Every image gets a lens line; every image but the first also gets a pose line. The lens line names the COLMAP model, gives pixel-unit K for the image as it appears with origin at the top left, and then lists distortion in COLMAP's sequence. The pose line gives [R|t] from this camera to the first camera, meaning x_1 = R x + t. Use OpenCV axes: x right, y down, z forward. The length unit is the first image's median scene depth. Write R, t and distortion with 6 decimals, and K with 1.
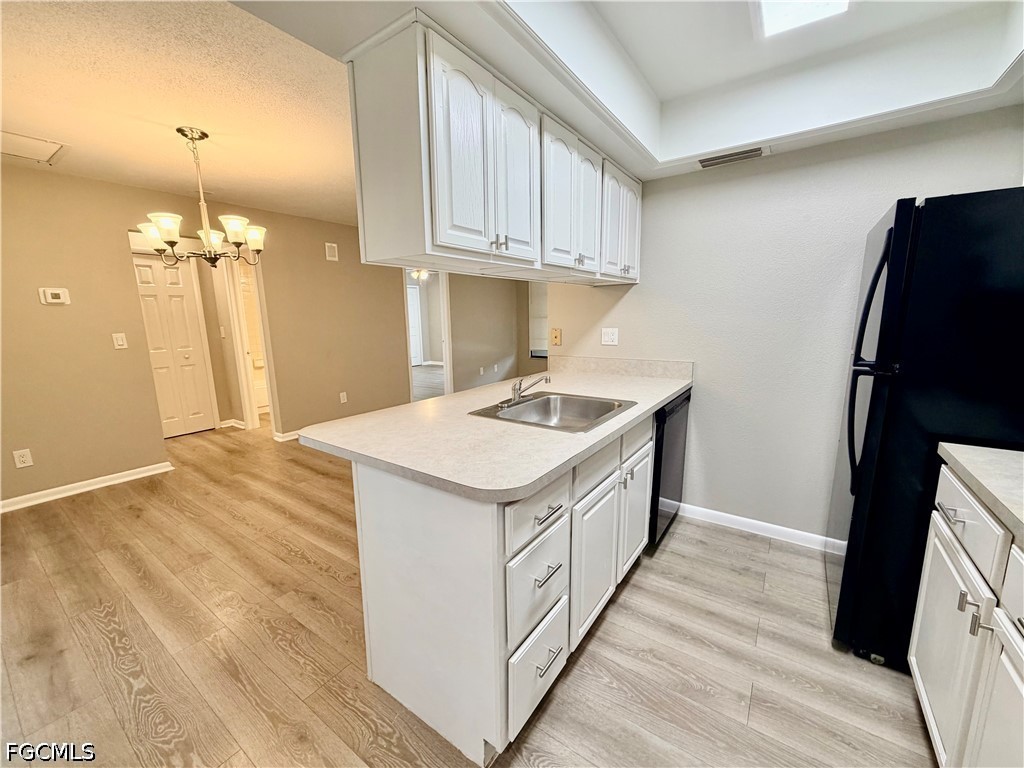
lens RADIAL K [[409.7, 0, 507.9], [0, 409.7, 389.0], [0, 0, 1]] dist [-0.000197, 0.000249]
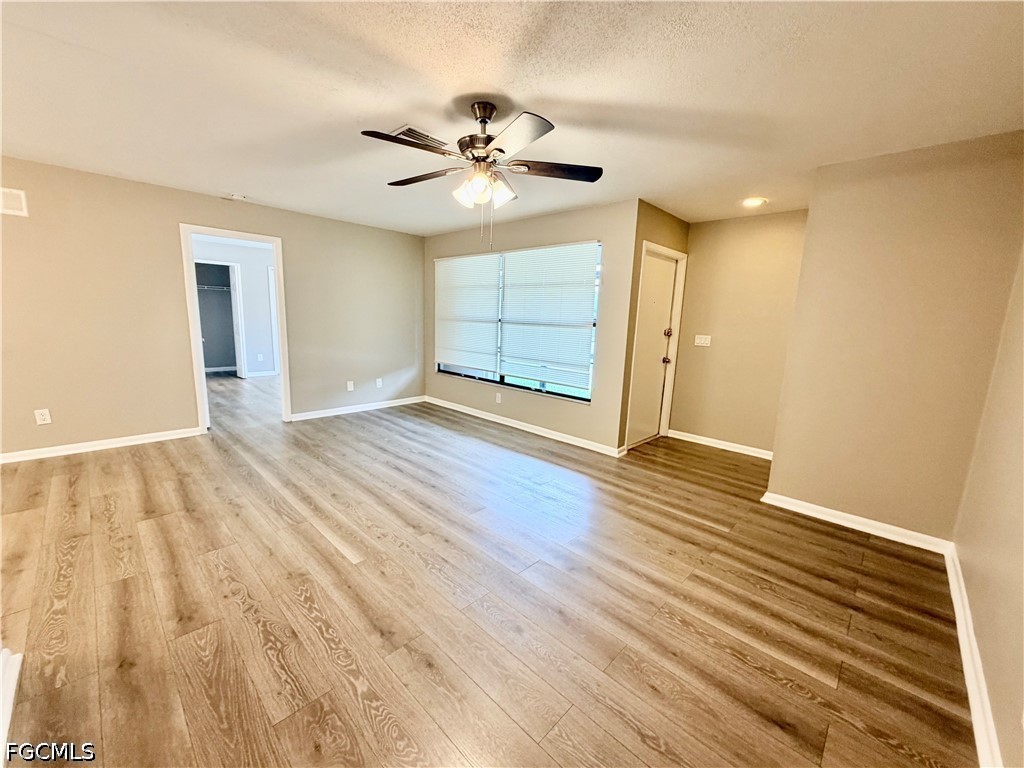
lens RADIAL K [[409.7, 0, 507.4], [0, 409.7, 390.7], [0, 0, 1]] dist [-0.000197, 0.000249]
pose [[0.985020, 0.080237, -0.152634, 1.101054], [-0.080456, 0.996747, 0.004752, -0.204078], [0.152519, 0.007599, 0.988271, 1.005300]]
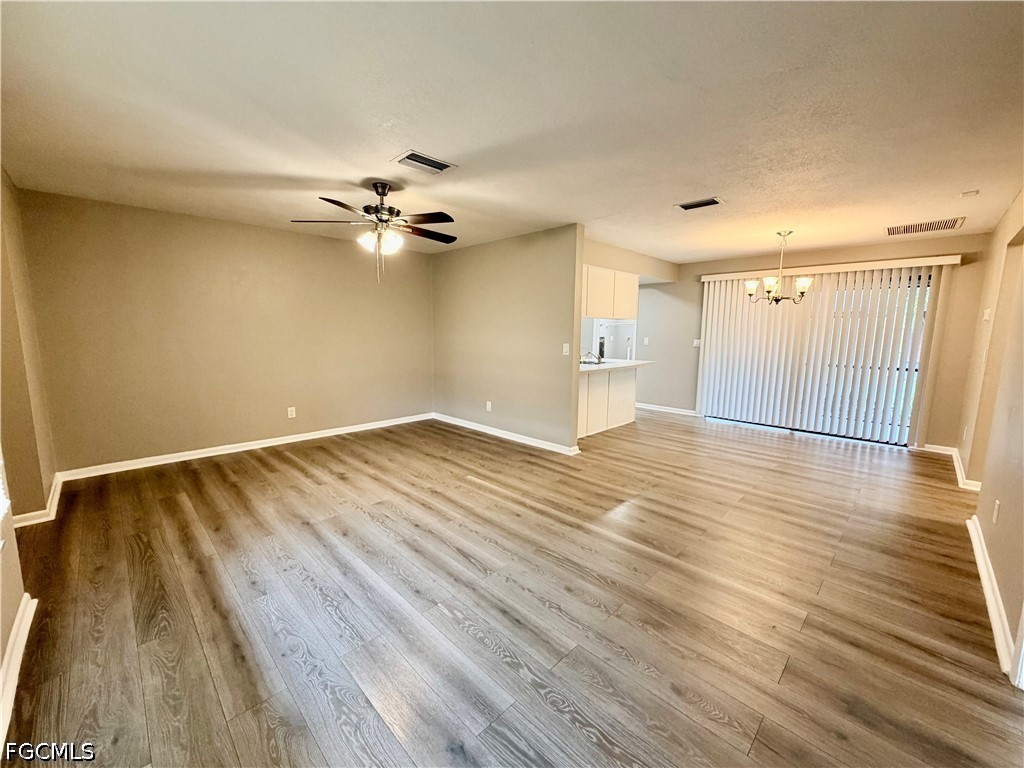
lens RADIAL K [[409.7, 0, 511.7], [0, 409.7, 384.6], [0, 0, 1]] dist [-0.000197, 0.000249]
pose [[-0.985304, -0.018014, 0.169859, 0.144955], [0.035526, 0.951067, 0.306936, -0.638261], [-0.167076, 0.308460, -0.936450, 3.422211]]
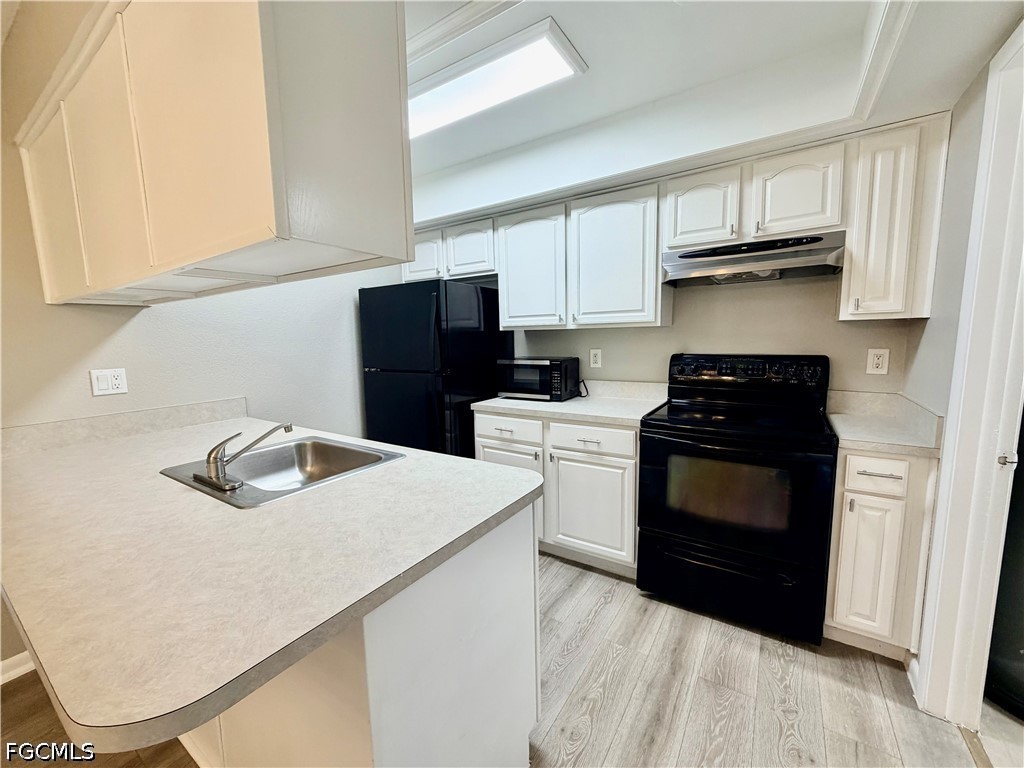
lens RADIAL K [[409.7, 0, 514.0], [0, 409.7, 384.2], [0, 0, 1]] dist [-0.000197, 0.000249]
pose [[-0.035698, -0.103351, 0.994004, -0.561160], [0.201221, 0.973524, 0.108448, -0.083218], [-0.978895, 0.203886, -0.013956, 0.478761]]
